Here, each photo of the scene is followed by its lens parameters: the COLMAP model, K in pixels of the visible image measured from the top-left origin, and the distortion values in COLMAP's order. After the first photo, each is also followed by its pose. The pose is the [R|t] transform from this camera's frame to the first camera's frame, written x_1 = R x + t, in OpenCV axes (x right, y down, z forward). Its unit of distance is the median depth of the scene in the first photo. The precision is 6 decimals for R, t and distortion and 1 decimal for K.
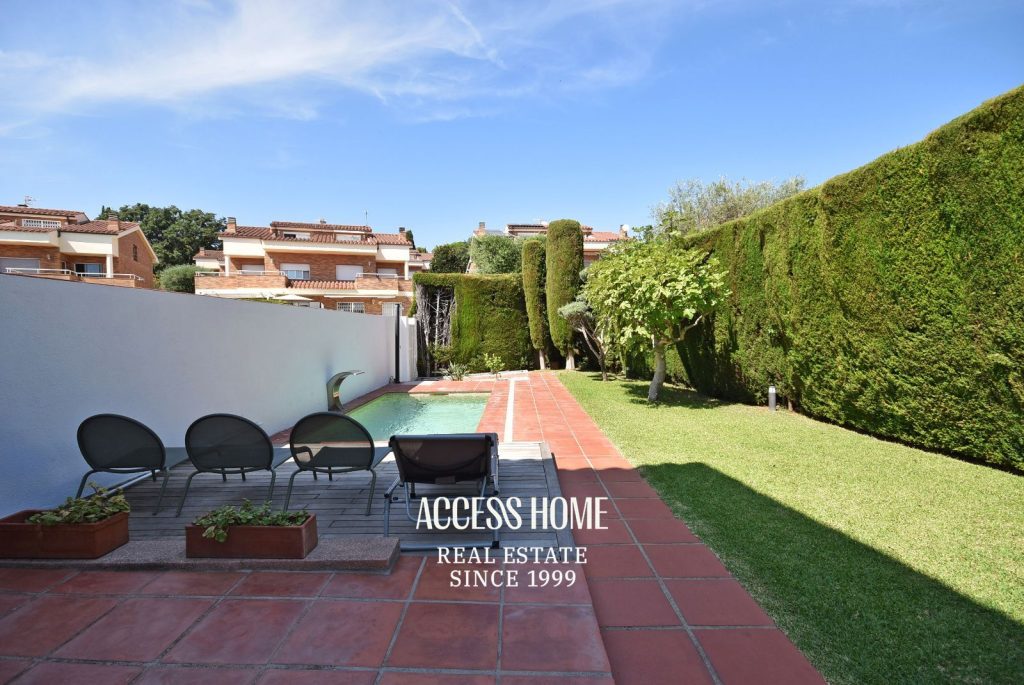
lens RADIAL K [[540.5, 0, 517.1], [0, 540.5, 343.9], [0, 0, 1]] dist [0.034956, 0.000519]
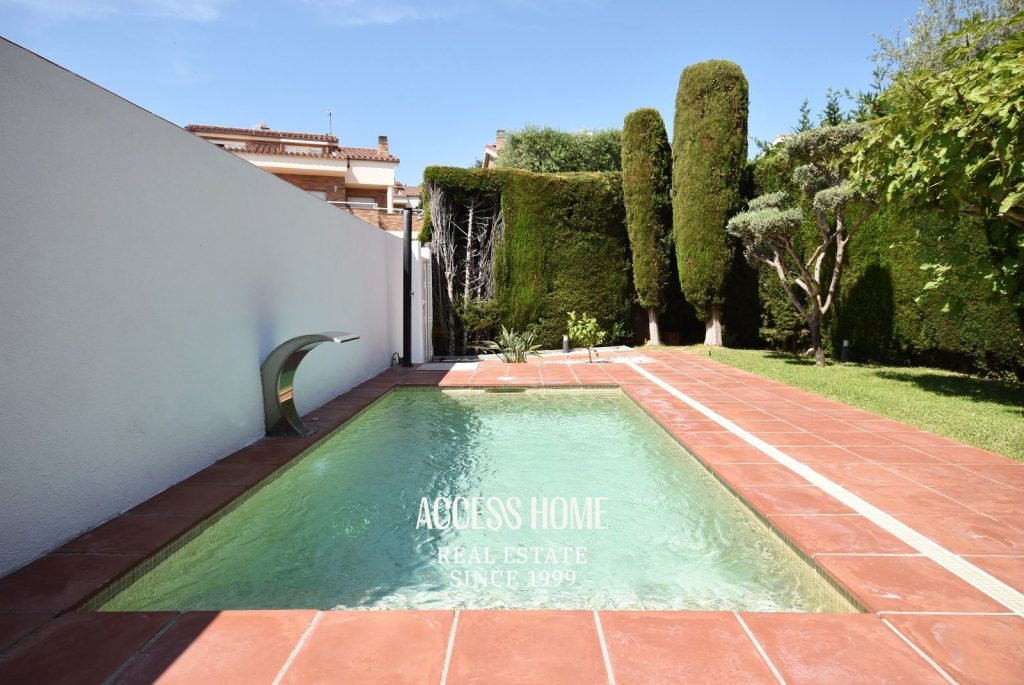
lens RADIAL K [[684.4, 0, 512.0], [0, 684.4, 342.5], [0, 0, 1]] dist [0.004984, 0.000838]
pose [[0.999969, 0.007350, -0.002762, -0.098515], [-0.007259, 0.999464, 0.031925, 0.023468], [0.002995, -0.031904, 0.999486, 0.295213]]
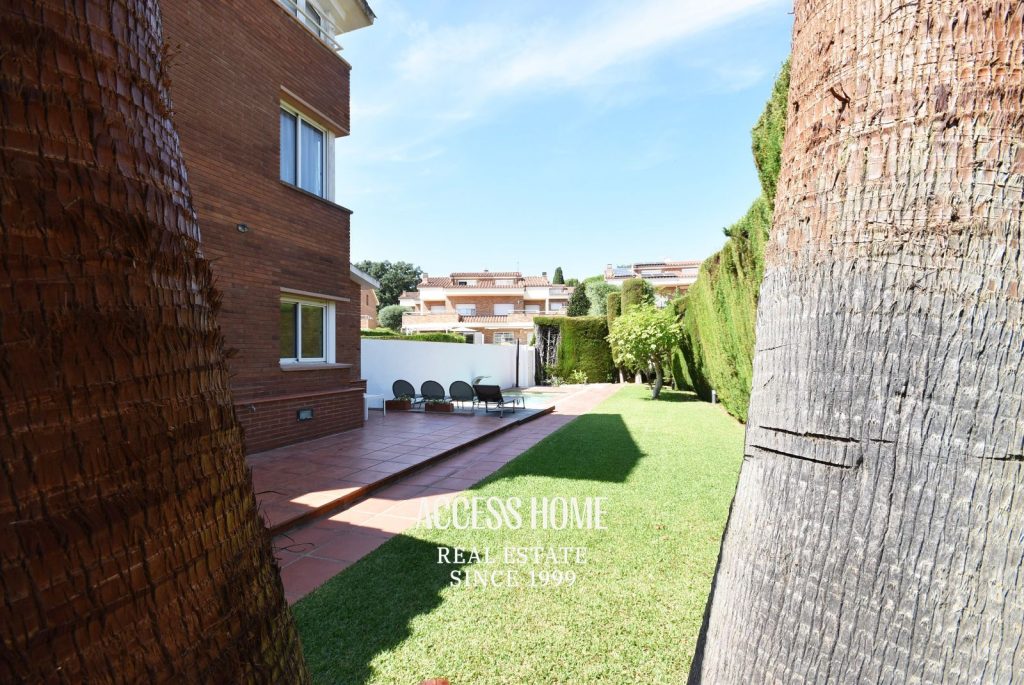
lens RADIAL K [[540.5, 0, 517.1], [0, 540.5, 343.9], [0, 0, 1]] dist [0.034956, 0.000519]
pose [[0.954455, 0.003964, -0.298330, 0.209364], [-0.016295, 0.999112, -0.038859, 0.005470], [0.297911, 0.041950, 0.953671, -0.437549]]
